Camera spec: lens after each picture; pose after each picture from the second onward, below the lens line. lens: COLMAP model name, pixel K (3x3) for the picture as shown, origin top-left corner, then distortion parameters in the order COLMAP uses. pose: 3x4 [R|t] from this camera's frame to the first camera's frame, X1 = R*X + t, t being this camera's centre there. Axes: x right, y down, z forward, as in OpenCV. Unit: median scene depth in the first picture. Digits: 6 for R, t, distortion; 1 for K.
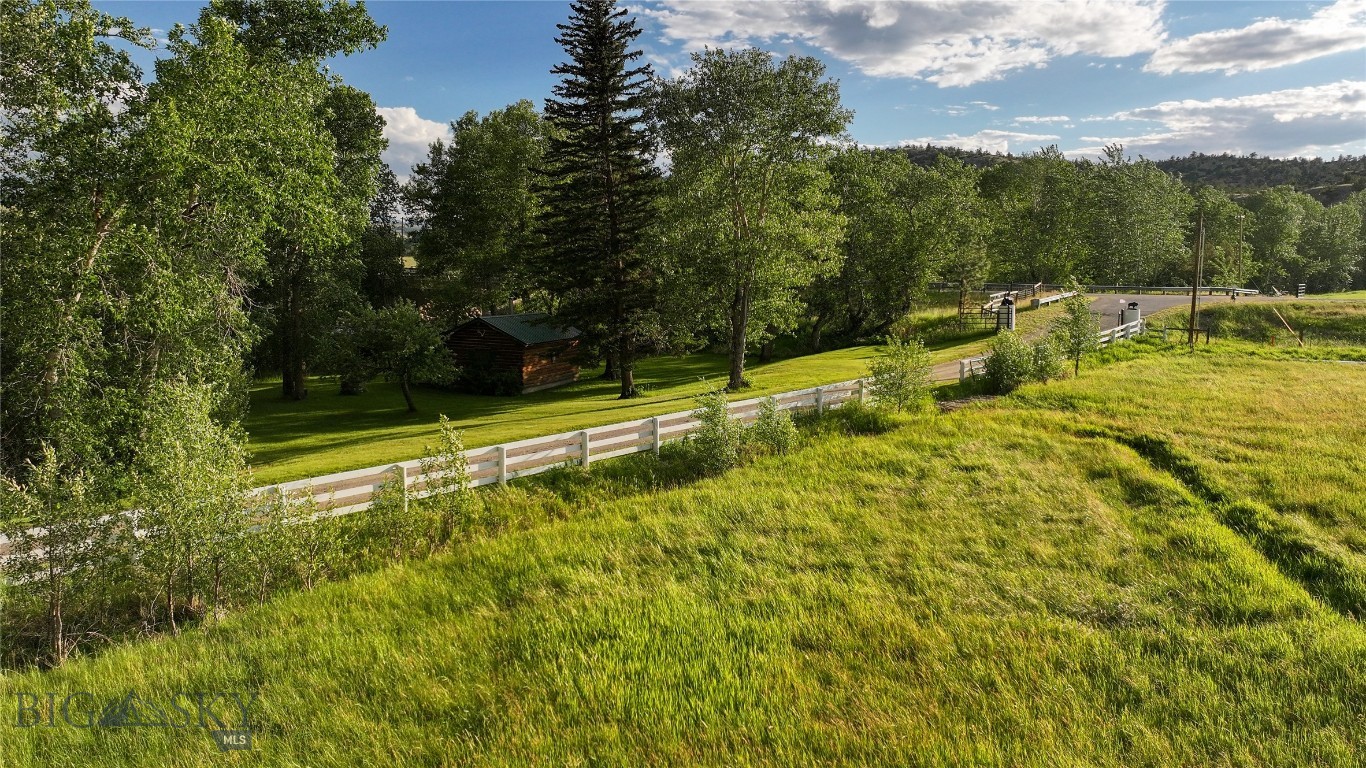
lens RADIAL K [[1087.9, 0, 683.0], [0, 1087.9, 384.0], [0, 0, 1]] dist [-0.003935, 0.008850]
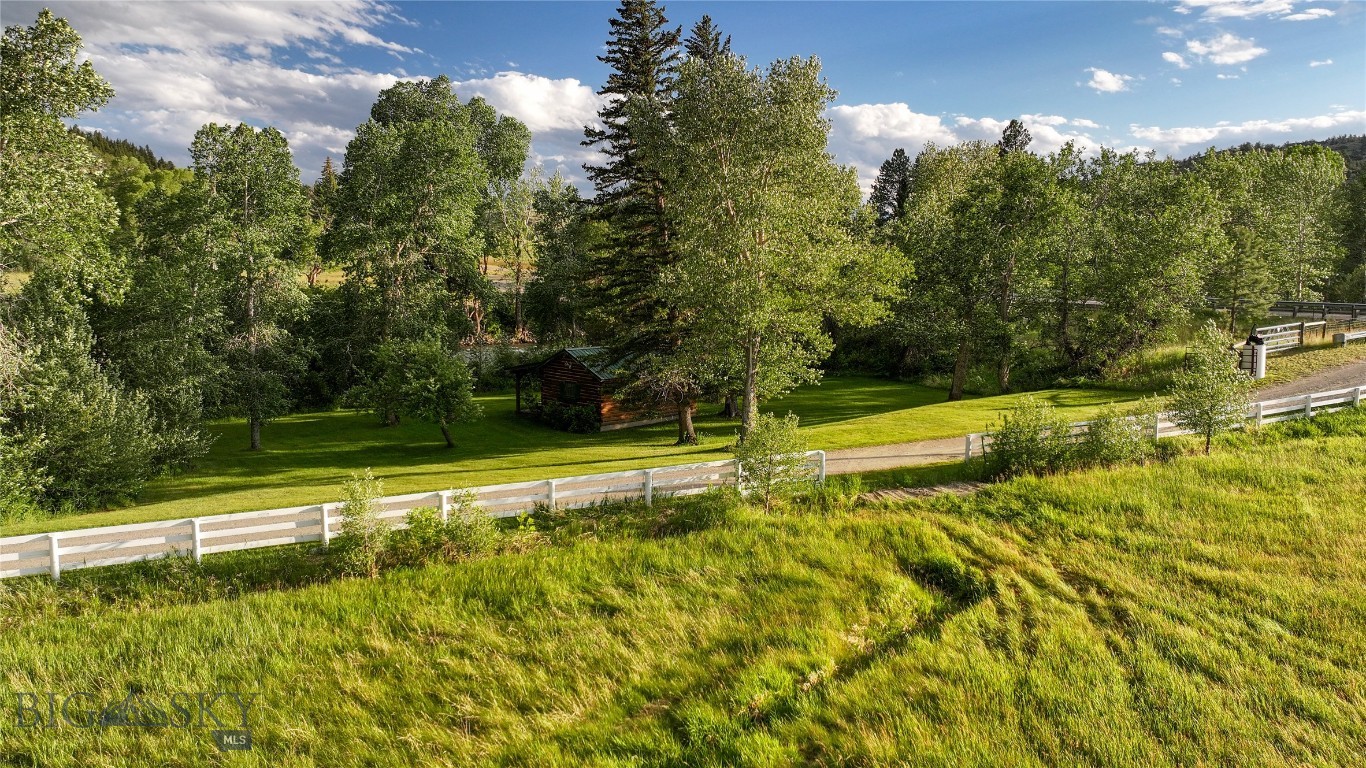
lens RADIAL K [[1087.9, 0, 683.0], [0, 1087.9, 384.0], [0, 0, 1]] dist [-0.003935, 0.008850]
pose [[0.901954, 0.042811, -0.429704, 0.337991], [-0.040174, 0.999077, 0.015211, -0.051268], [0.429959, 0.003543, 0.902842, 0.178485]]
